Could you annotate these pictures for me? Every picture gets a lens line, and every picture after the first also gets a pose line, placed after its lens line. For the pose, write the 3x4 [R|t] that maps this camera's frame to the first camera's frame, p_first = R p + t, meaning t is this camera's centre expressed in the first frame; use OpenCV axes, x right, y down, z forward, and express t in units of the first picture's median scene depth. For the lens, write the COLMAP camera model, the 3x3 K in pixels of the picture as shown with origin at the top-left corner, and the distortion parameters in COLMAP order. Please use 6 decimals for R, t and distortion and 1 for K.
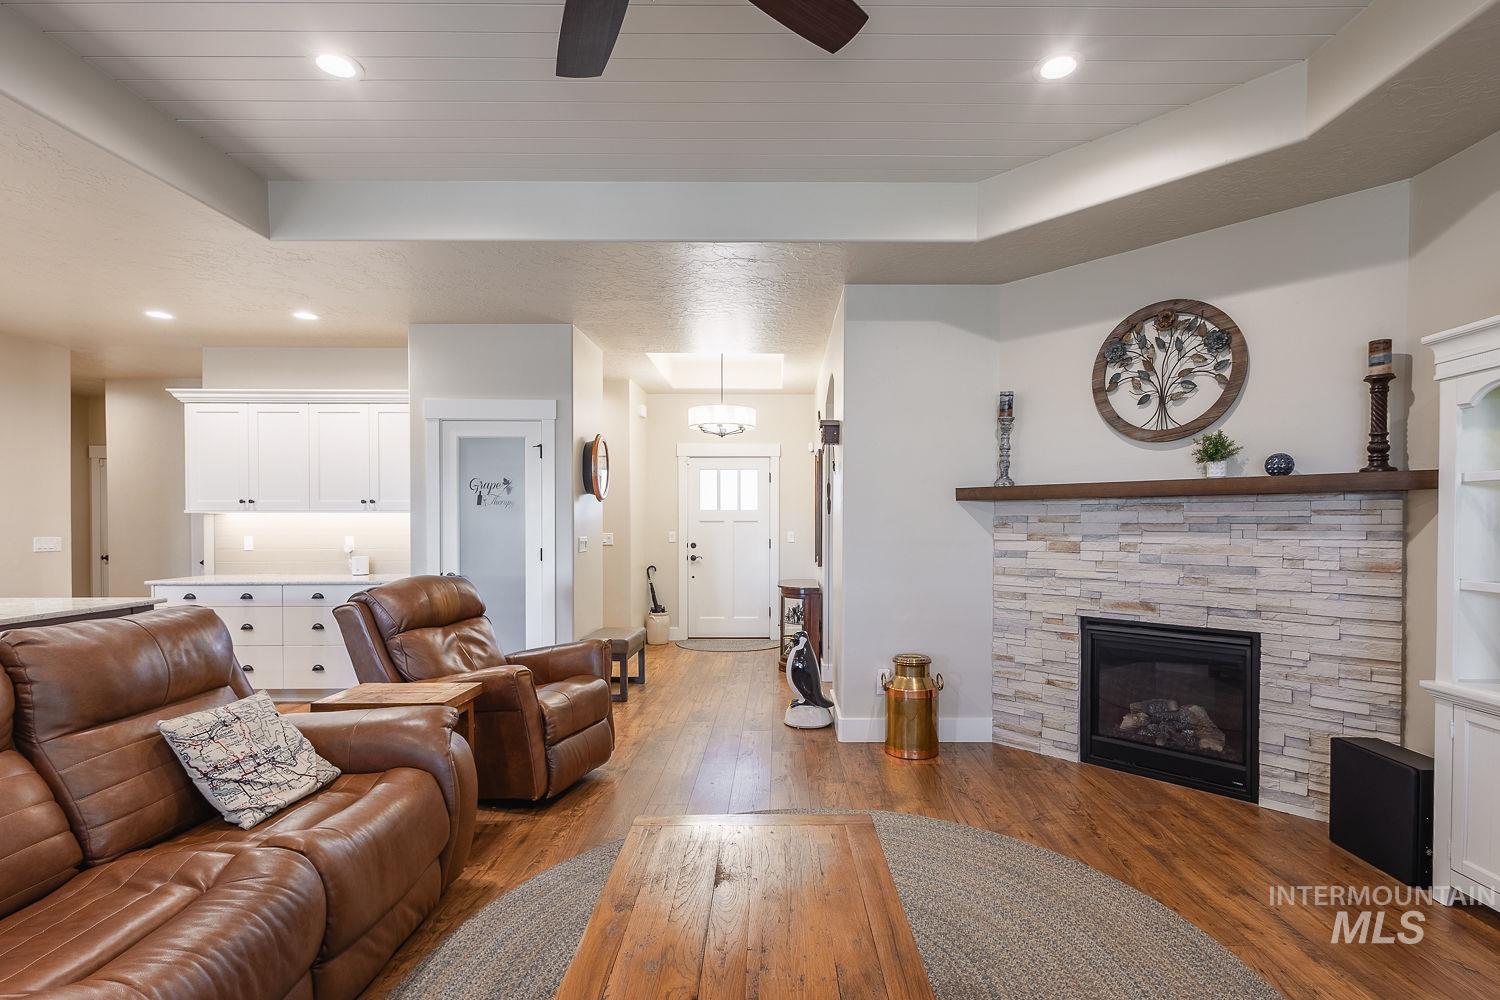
lens RADIAL K [[702.5, 0, 783.1], [0, 702.5, 532.4], [0, 0, 1]] dist [0.015942, -0.004842]
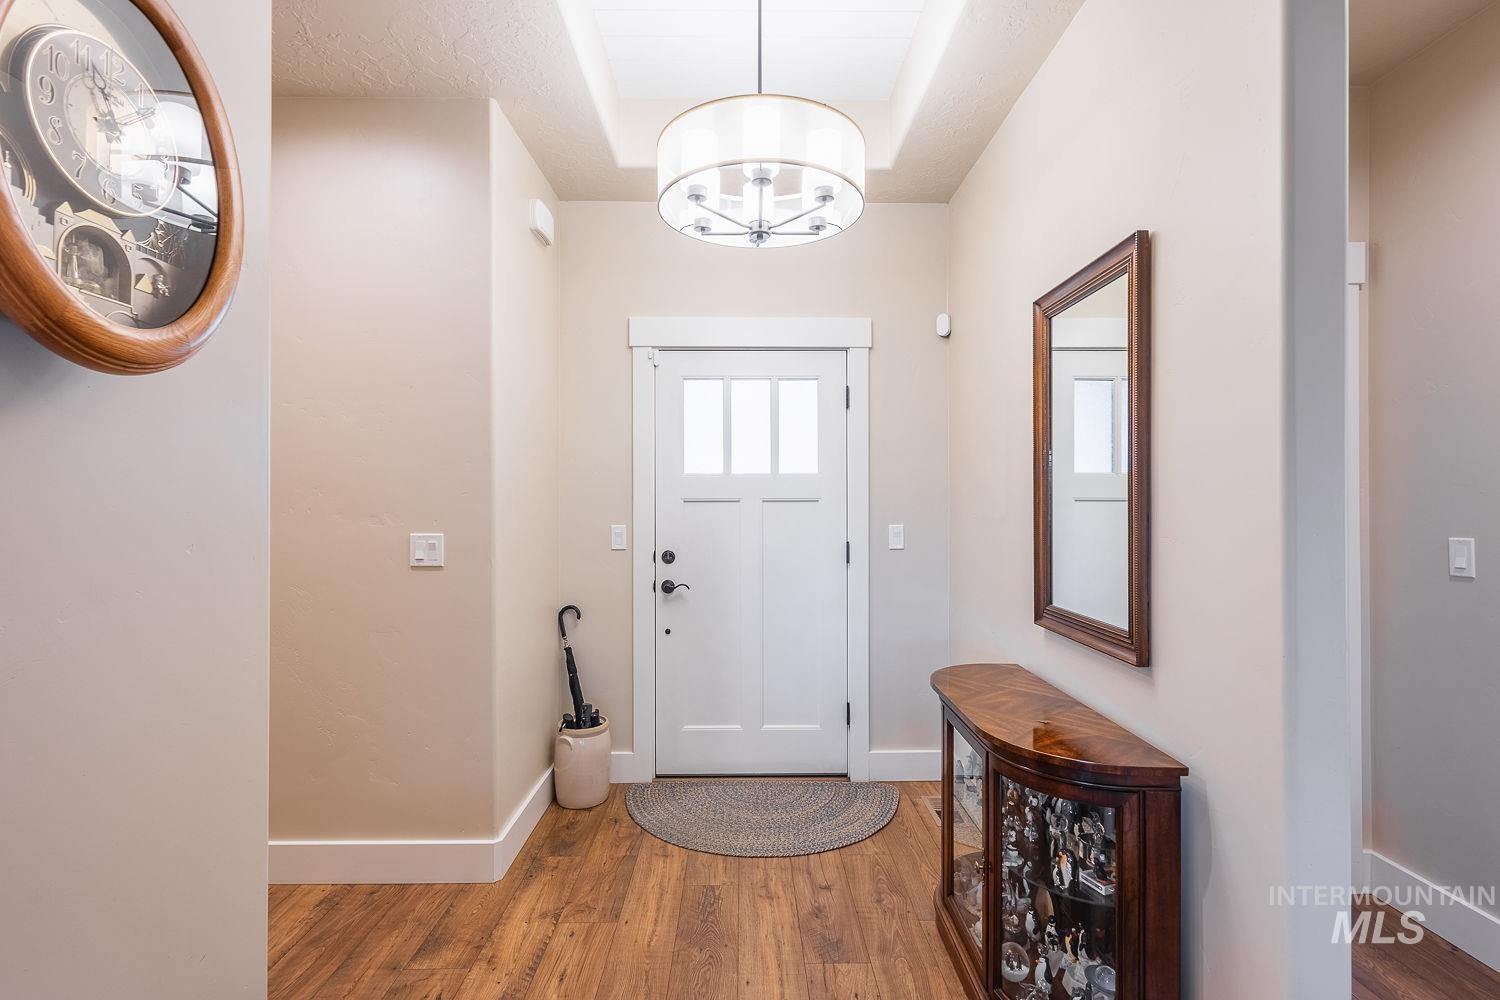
lens RADIAL K [[702.5, 0, 748.7], [0, 702.5, 499.7], [0, 0, 1]] dist [0.015942, -0.004842]
pose [[0.999937, -0.003318, 0.010702, -0.083647], [0.003499, 0.999850, -0.016939, -0.009102], [-0.010644, 0.016976, 0.999799, 0.574586]]
